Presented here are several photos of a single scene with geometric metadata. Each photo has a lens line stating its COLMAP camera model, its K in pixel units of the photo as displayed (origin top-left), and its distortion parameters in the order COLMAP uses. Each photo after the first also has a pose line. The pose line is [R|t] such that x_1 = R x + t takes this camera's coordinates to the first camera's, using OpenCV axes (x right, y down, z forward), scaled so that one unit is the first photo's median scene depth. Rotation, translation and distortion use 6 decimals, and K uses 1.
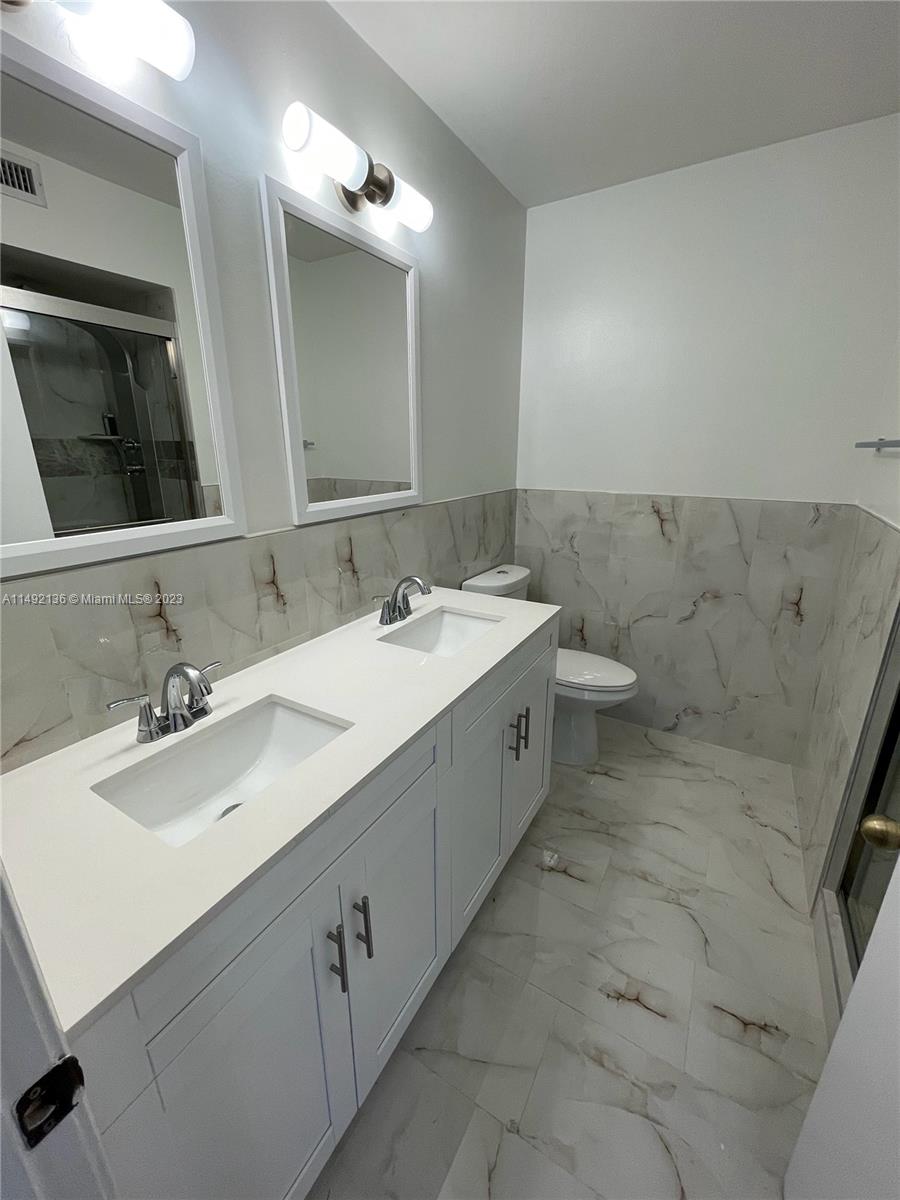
lens RADIAL K [[484.3, 0, 447.6], [0, 484.3, 599.9], [0, 0, 1]] dist [-0.002115, 0.002355]
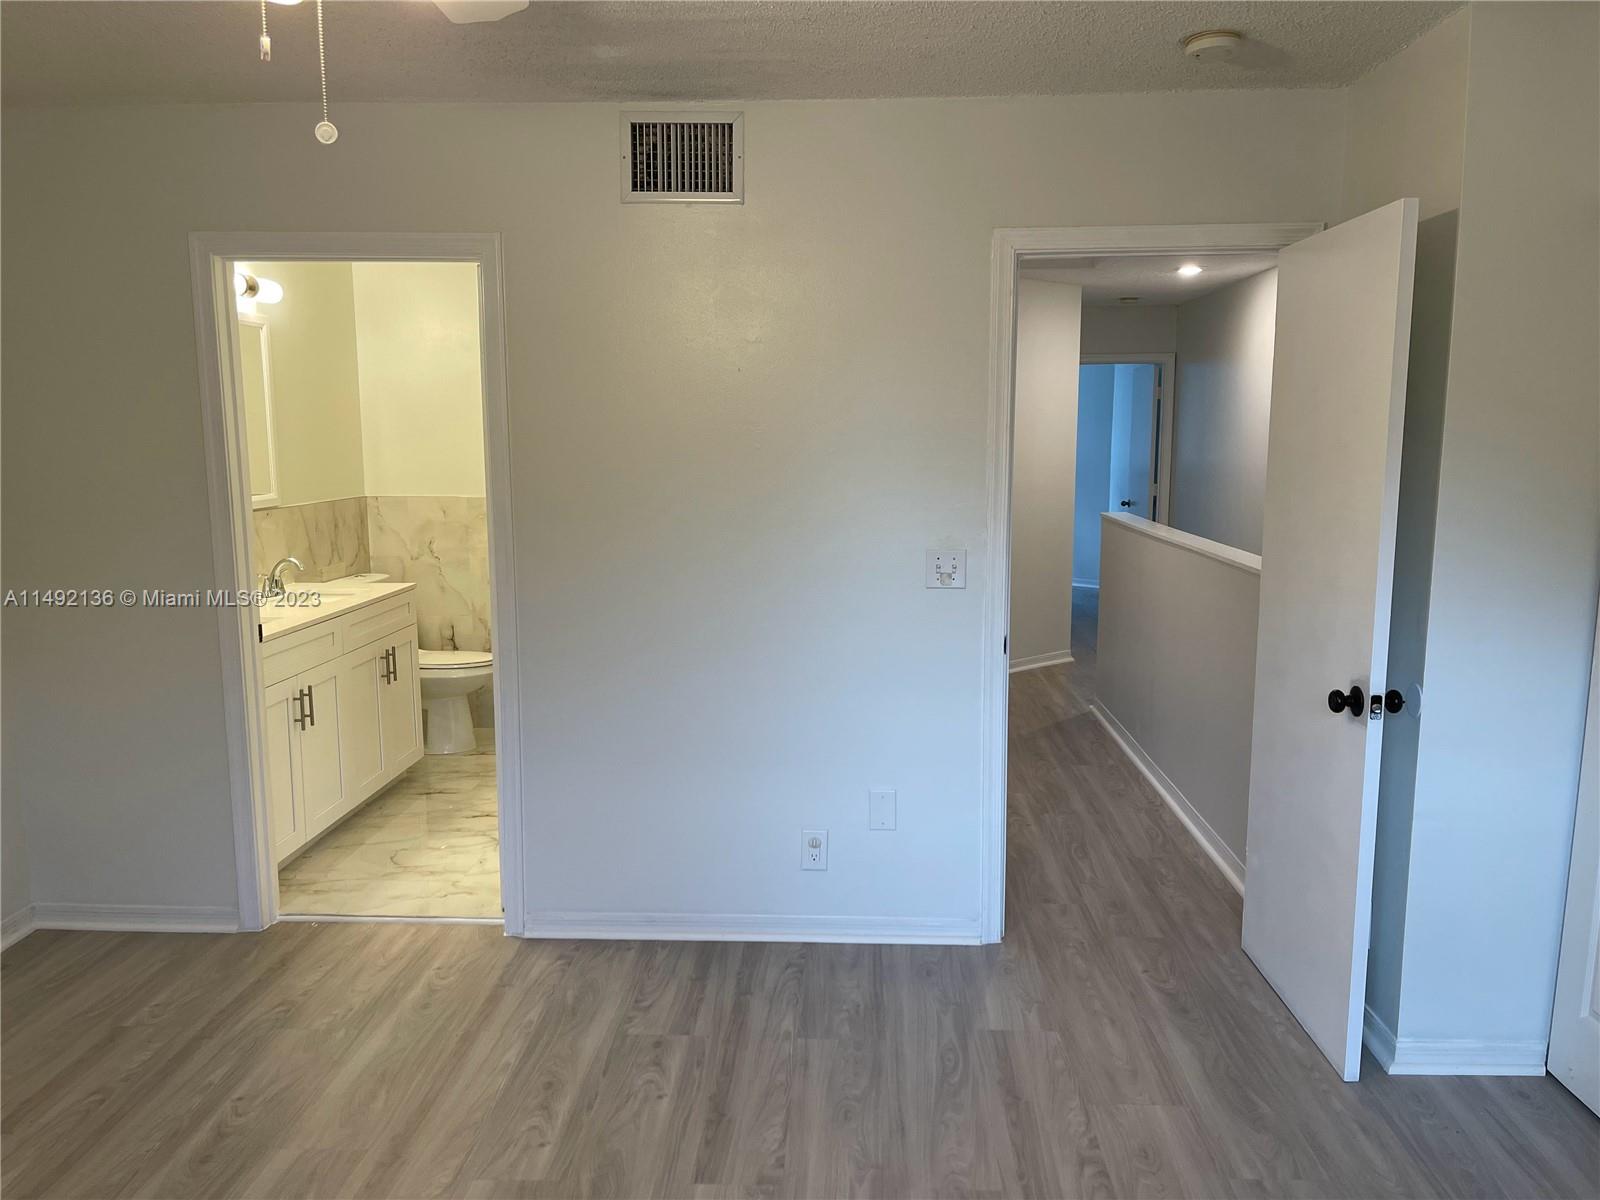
lens RADIAL K [[1217.9, 0, 803.2], [0, 1217.9, 609.6], [0, 0, 1]] dist [0.053278, -0.045885]
pose [[0.882124, -0.066867, 0.466247, -0.405364], [0.140210, 0.982276, -0.124399, 0.698151], [-0.449665, 0.175108, 0.875864, -2.483833]]
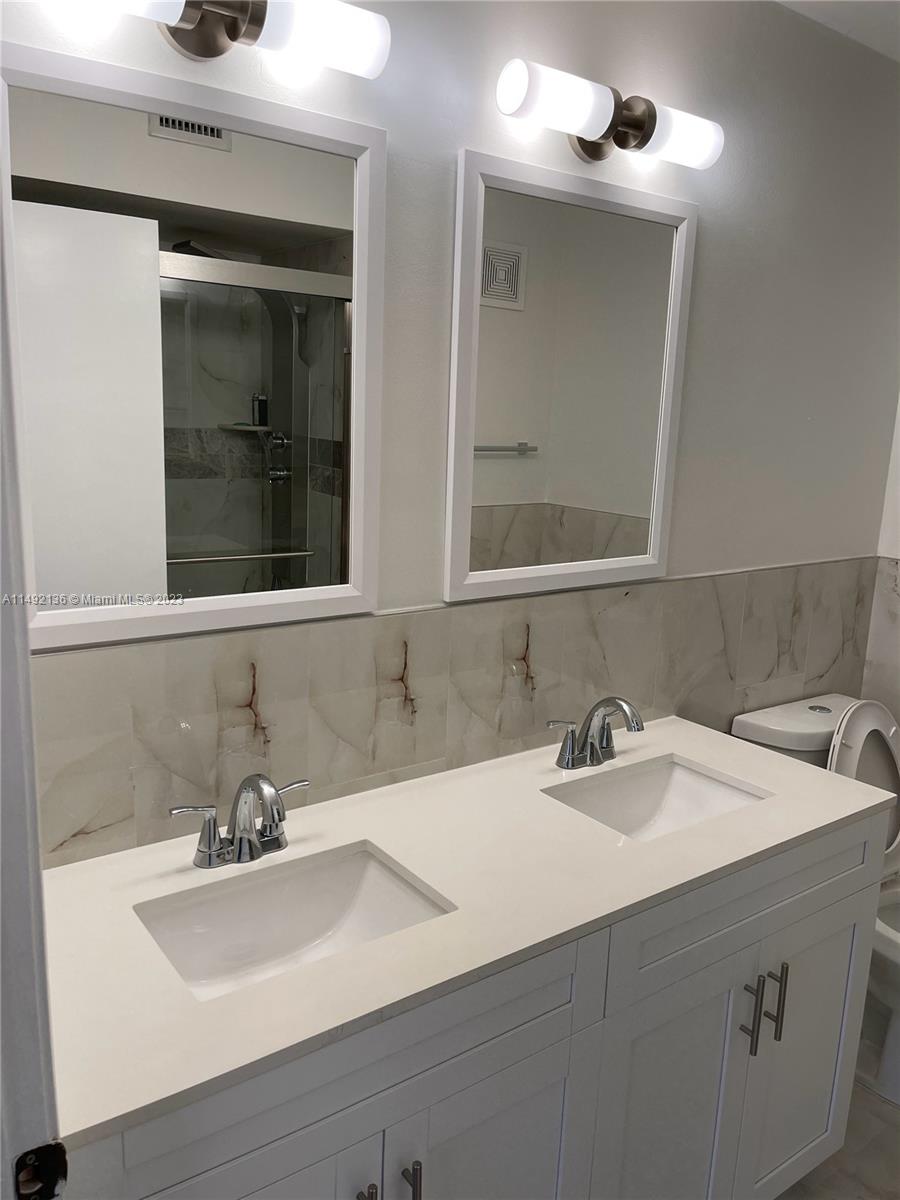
lens RADIAL K [[913.4, 0, 447.1], [0, 913.4, 603.1], [0, 0, 1]] dist [0.053278, -0.045885]
pose [[0.920033, 0.113713, -0.374979, 0.158016], [-0.153227, 0.985171, -0.077198, -0.046030], [0.360640, 0.128481, 0.923813, -0.181451]]
